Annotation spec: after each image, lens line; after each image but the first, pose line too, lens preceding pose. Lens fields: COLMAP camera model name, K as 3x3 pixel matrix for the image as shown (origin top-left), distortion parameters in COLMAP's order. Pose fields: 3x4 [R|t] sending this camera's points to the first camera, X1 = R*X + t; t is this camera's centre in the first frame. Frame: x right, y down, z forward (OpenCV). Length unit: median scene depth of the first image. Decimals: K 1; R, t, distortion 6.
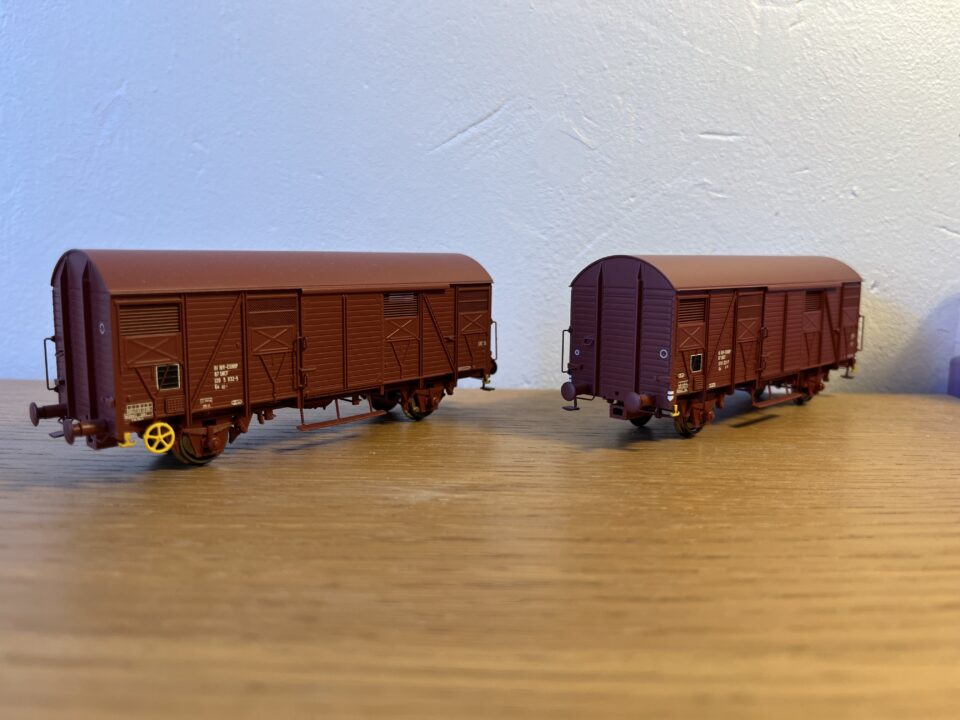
lens RADIAL K [[738.0, 0, 480.0], [0, 738.0, 360.0], [0, 0, 1]] dist [0.021874, -0.083075]
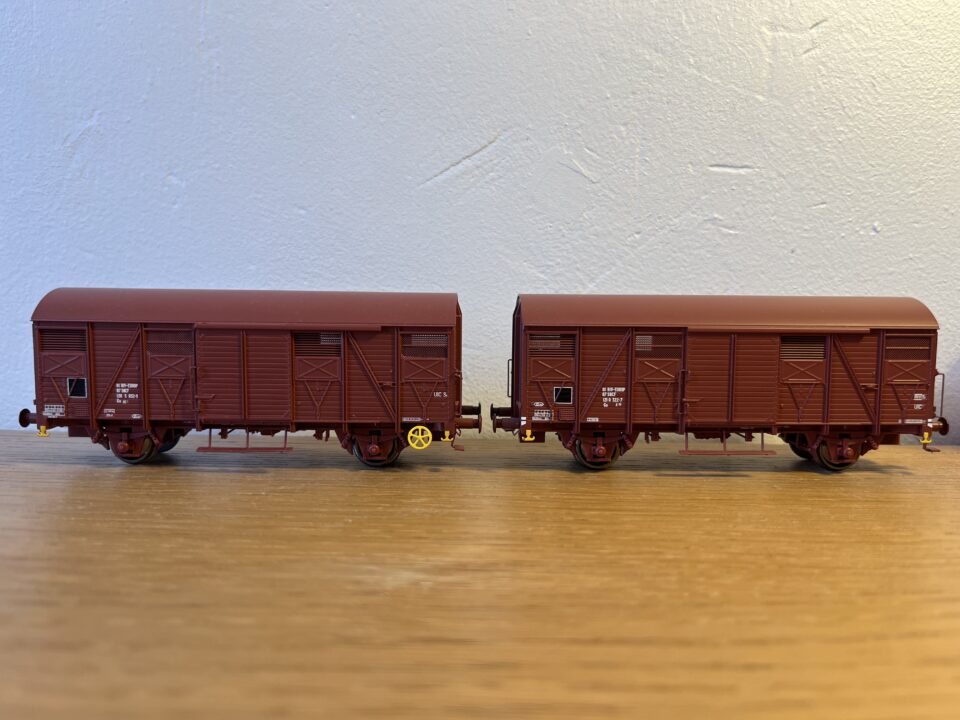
lens RADIAL K [[738.0, 0, 480.0], [0, 738.0, 360.0], [0, 0, 1]] dist [0.021874, -0.083075]
pose [[1.000000, 0.000039, 0.000062, 0.011373], [-0.000036, 0.998689, -0.051182, -0.020873], [-0.000064, 0.051182, 0.998689, 0.122544]]
